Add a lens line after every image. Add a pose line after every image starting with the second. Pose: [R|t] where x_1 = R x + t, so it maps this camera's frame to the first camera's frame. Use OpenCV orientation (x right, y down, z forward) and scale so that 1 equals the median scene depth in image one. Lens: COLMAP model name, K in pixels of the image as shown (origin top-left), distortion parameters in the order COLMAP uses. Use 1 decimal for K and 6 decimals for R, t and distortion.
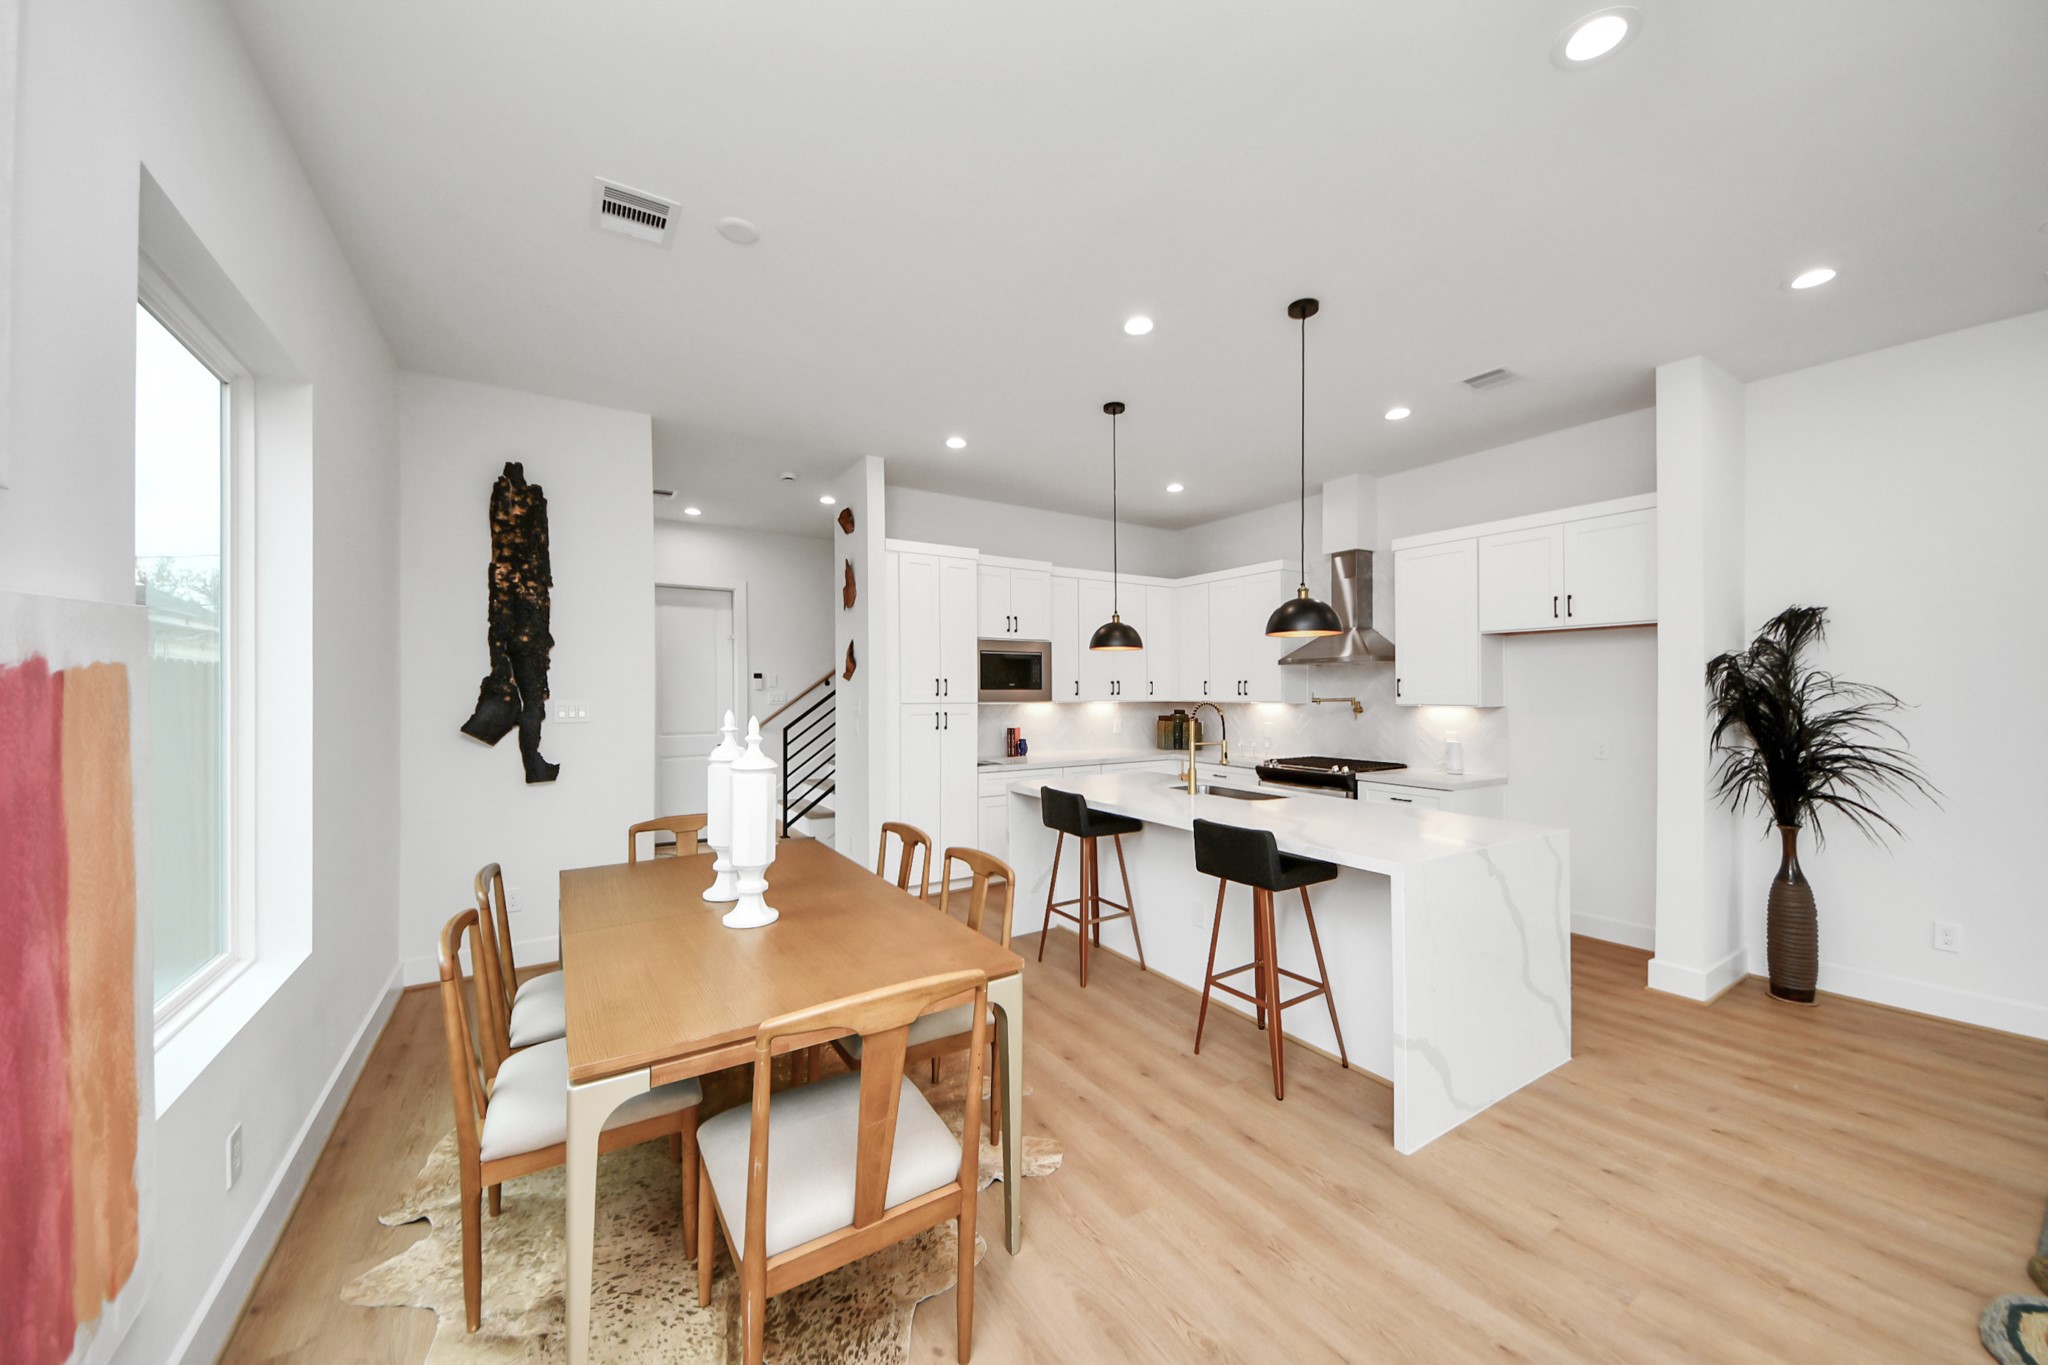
lens RADIAL K [[760.4, 0, 1031.7], [0, 760.4, 685.3], [0, 0, 1]] dist [0.029452, -0.001042]
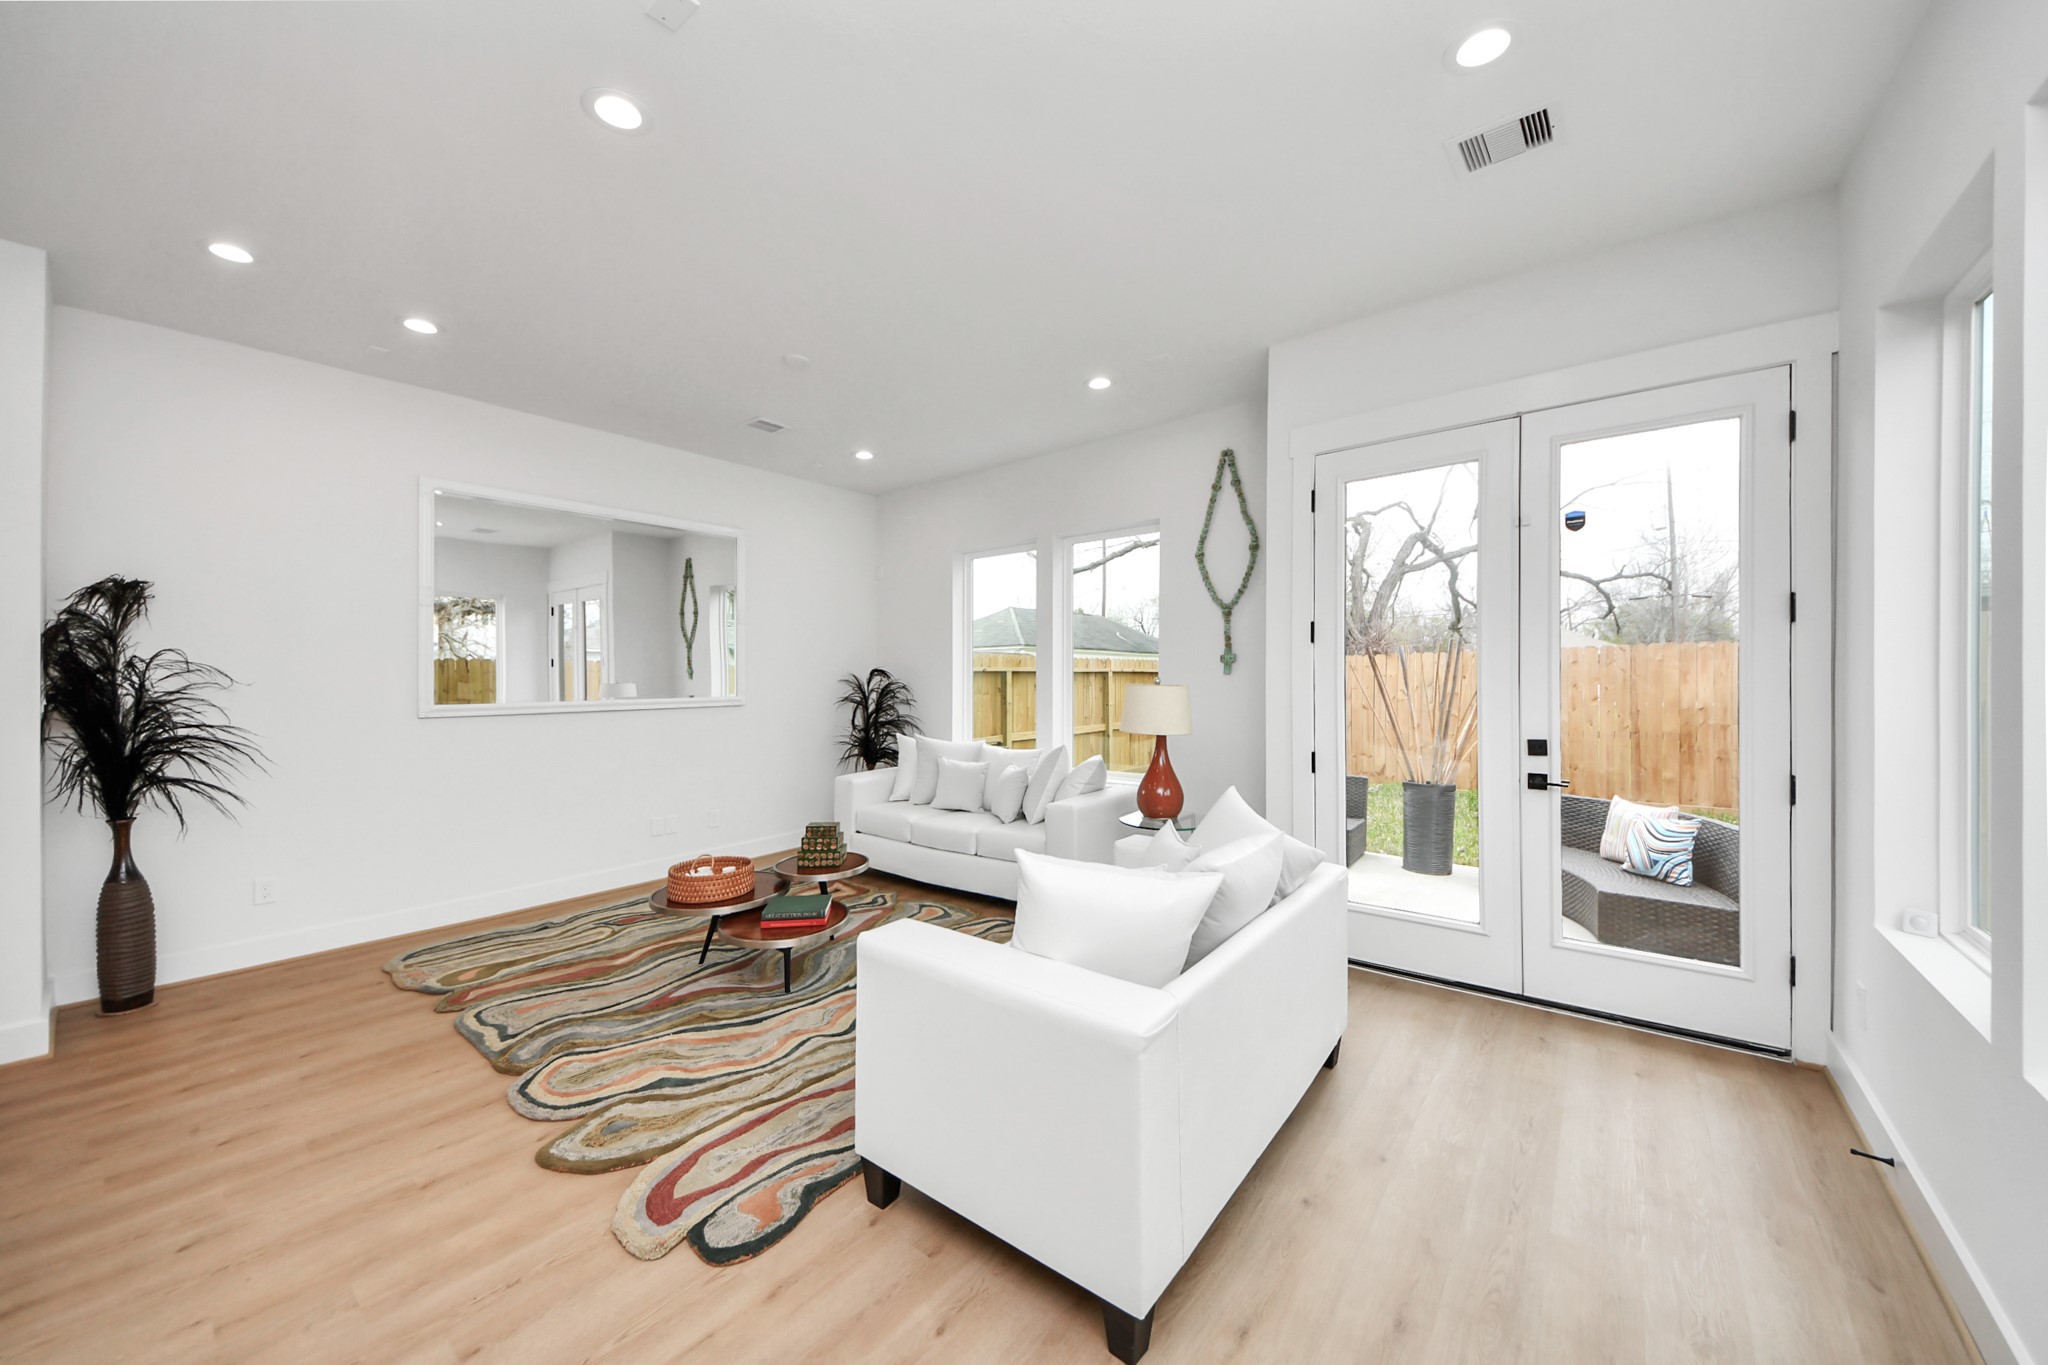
lens RADIAL K [[760.4, 0, 1020.9], [0, 760.4, 686.8], [0, 0, 1]] dist [0.029452, -0.001042]
pose [[-0.206919, -0.007511, 0.978329, -0.146321], [-0.004960, 0.999966, 0.006628, 0.016660], [-0.978346, -0.003481, -0.206949, 0.189042]]
